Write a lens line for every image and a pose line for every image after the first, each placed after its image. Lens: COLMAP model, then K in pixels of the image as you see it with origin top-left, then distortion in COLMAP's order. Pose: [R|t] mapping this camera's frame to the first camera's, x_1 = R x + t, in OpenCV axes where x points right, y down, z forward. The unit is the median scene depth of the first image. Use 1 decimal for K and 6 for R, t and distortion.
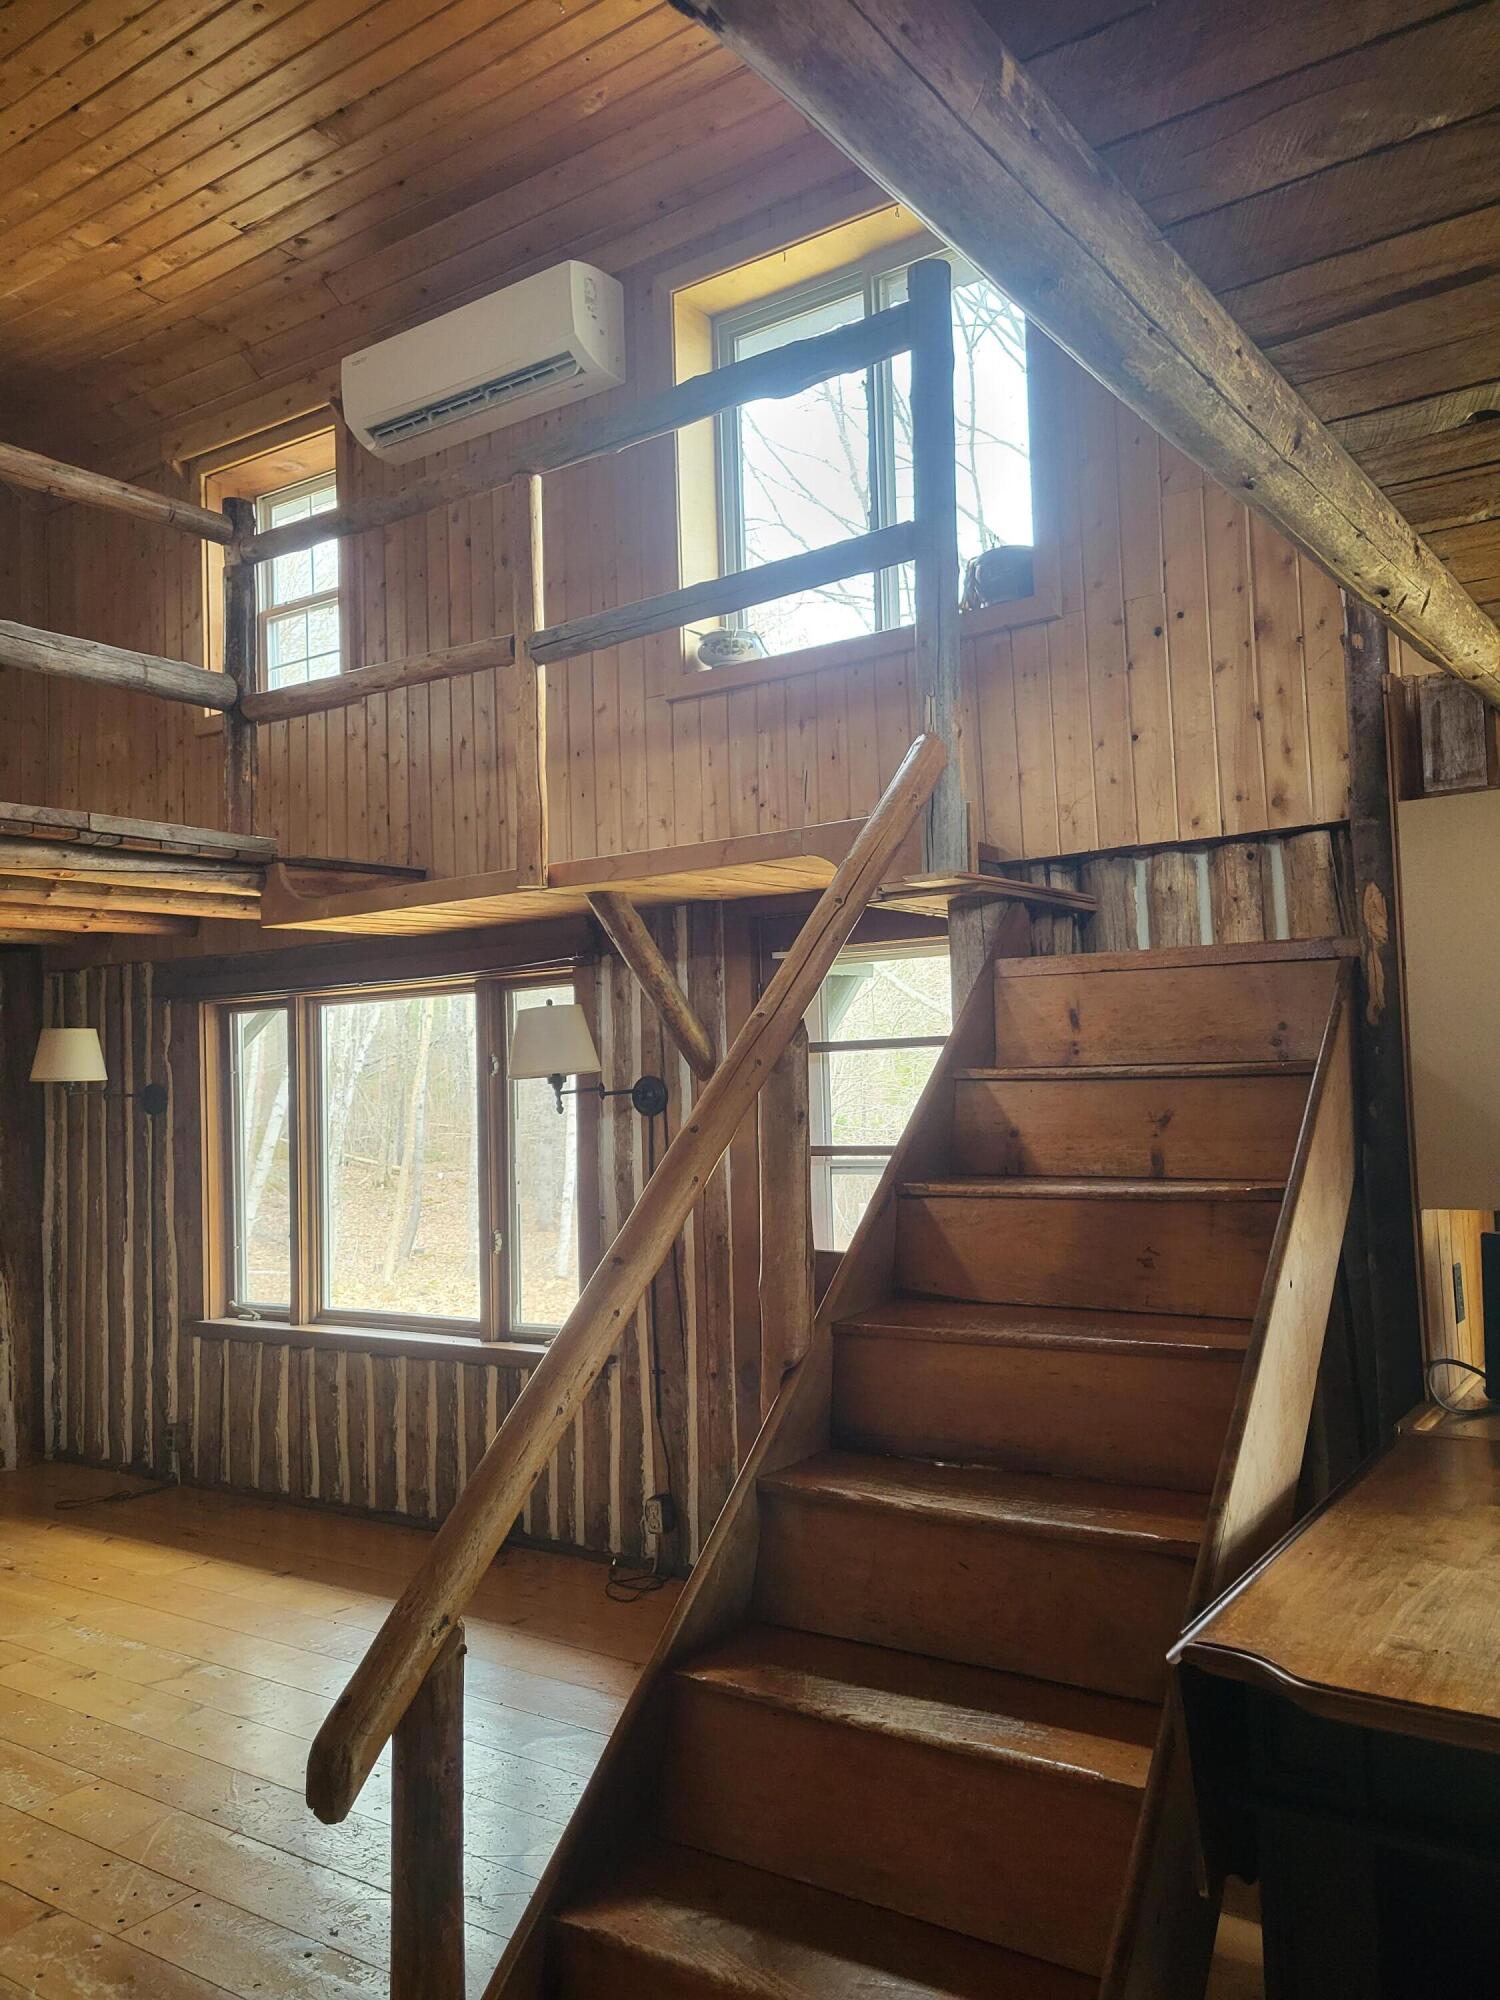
lens RADIAL K [[1513.8, 0, 759.5], [0, 1513.8, 1000.1], [0, 0, 1]] dist [0.063715, -0.044747]
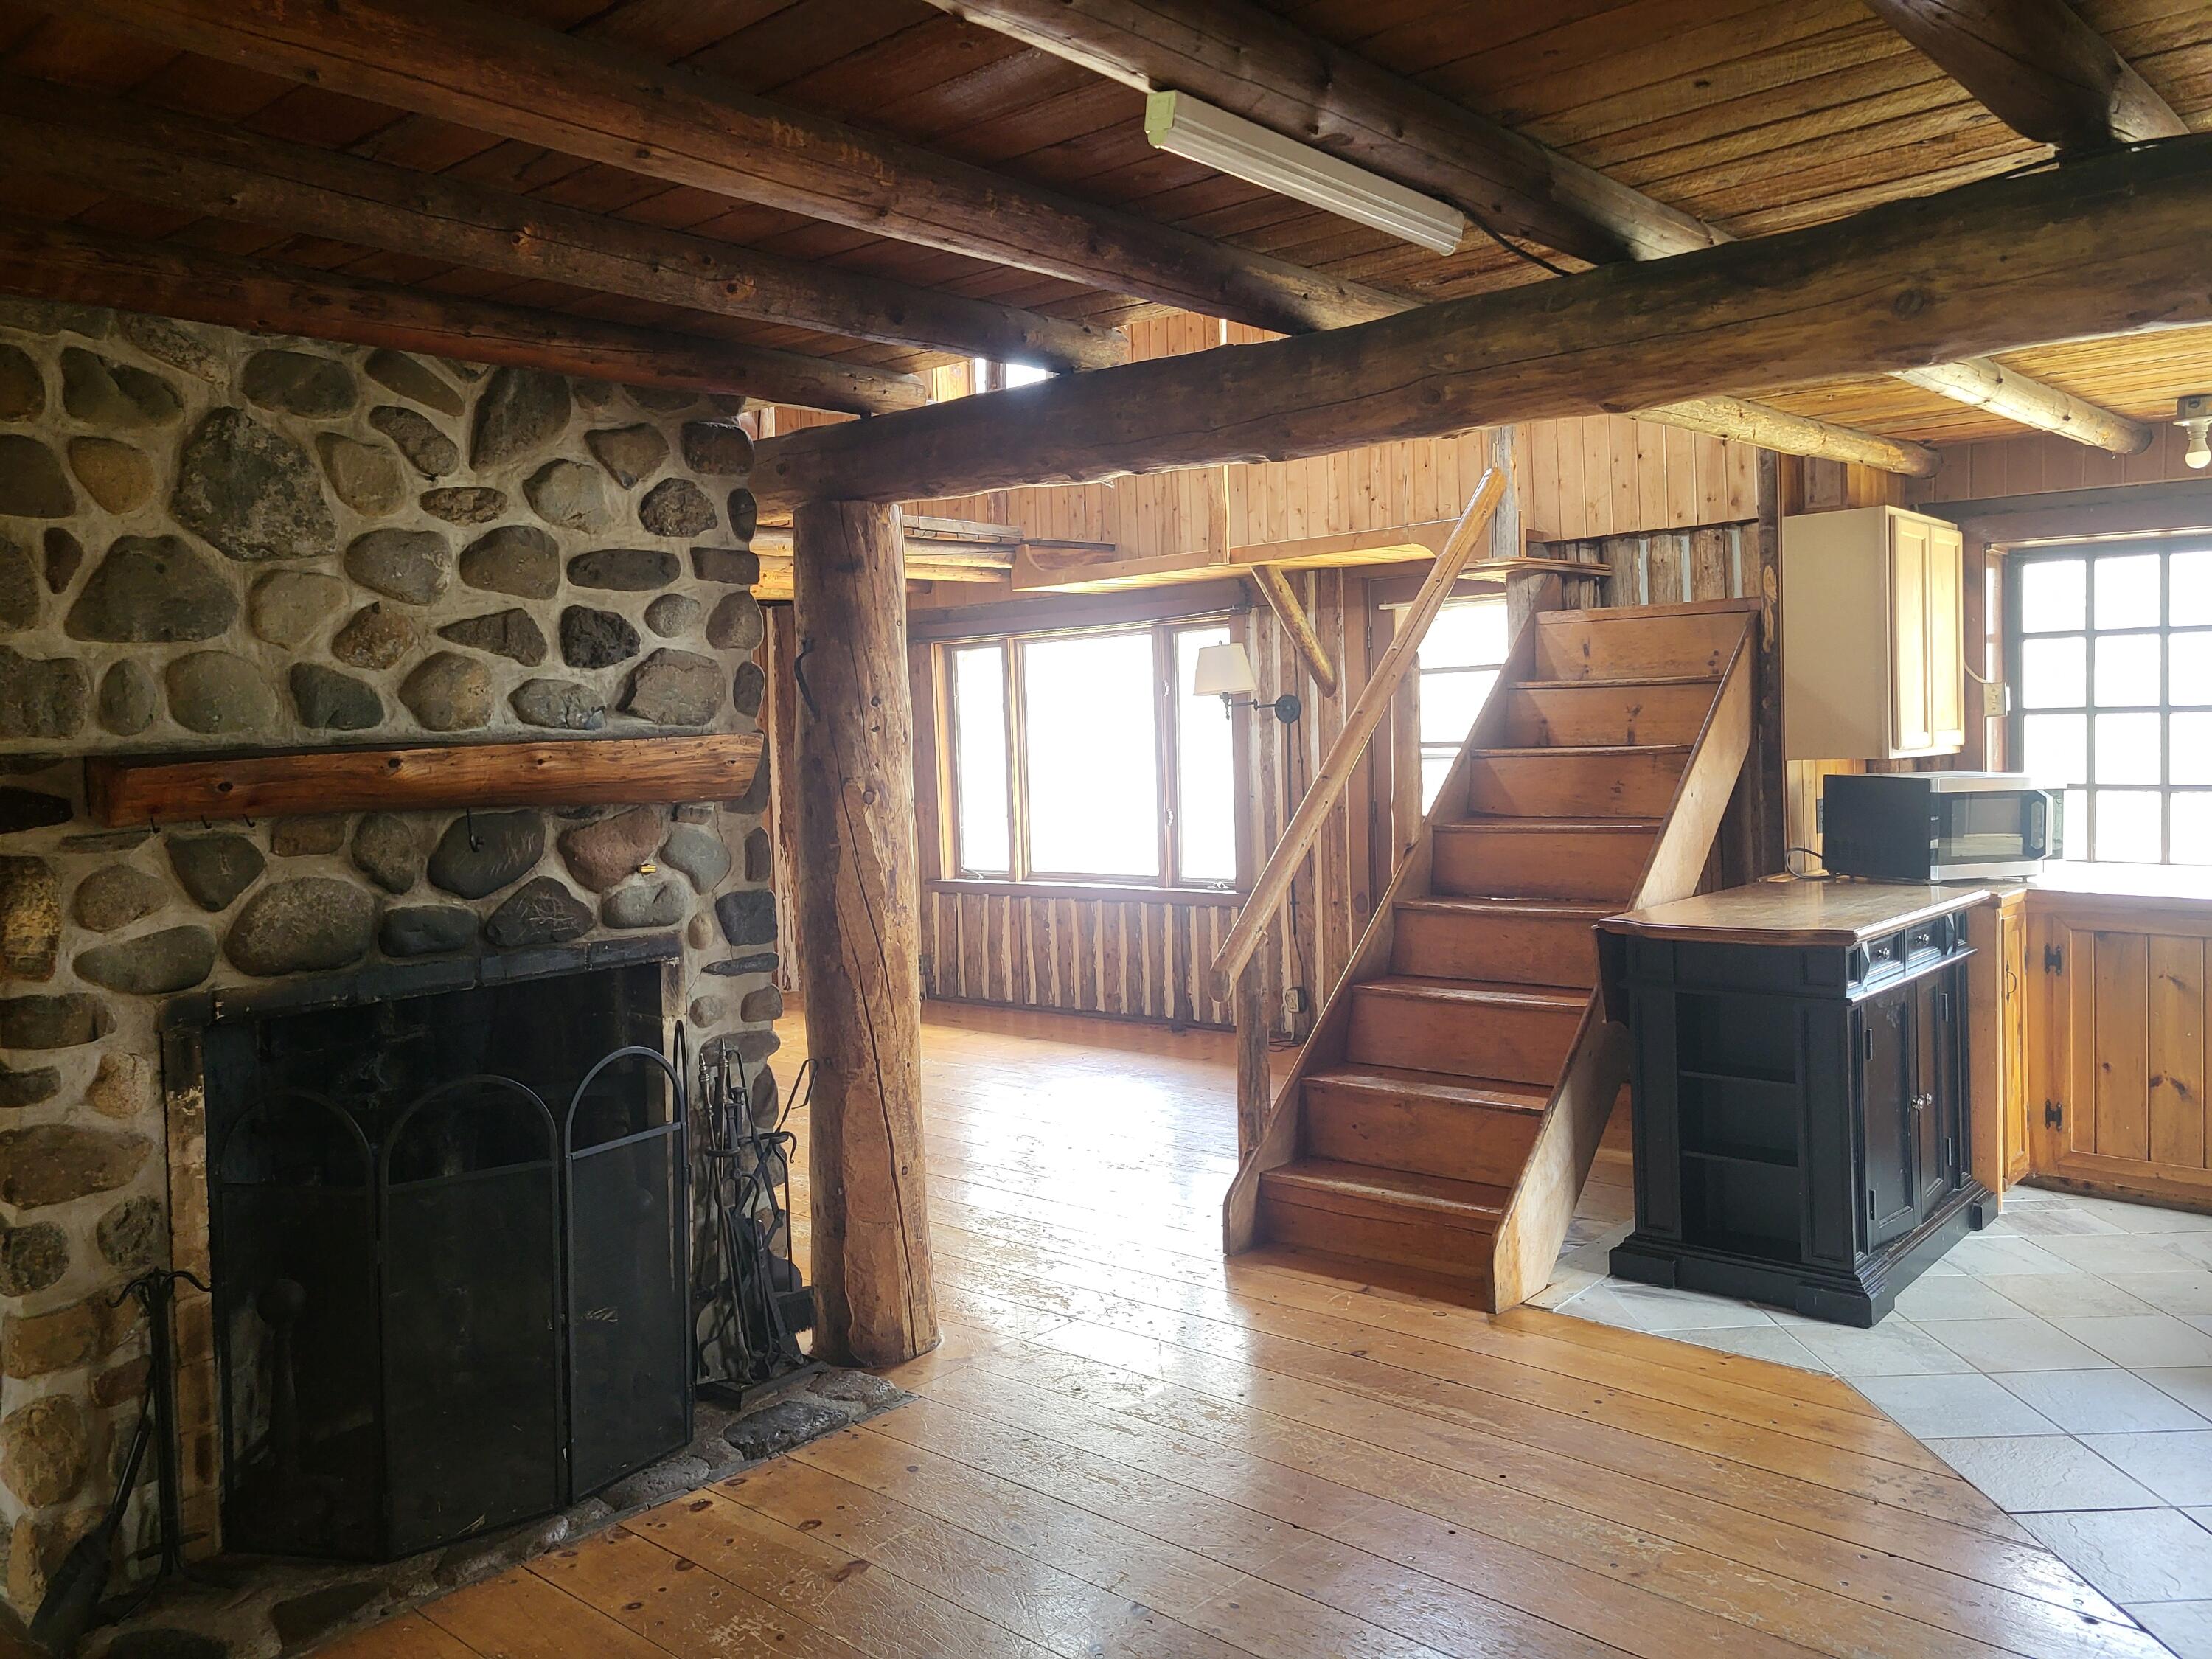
lens RADIAL K [[1674.2, 0, 1112.1], [0, 1674.2, 784.2], [0, 0, 1]] dist [0.063715, -0.044747]
pose [[0.993486, 0.001615, -0.113946, -0.063786], [0.008645, 0.995950, 0.089497, -0.007596], [0.113629, -0.089899, 0.989448, -0.615900]]
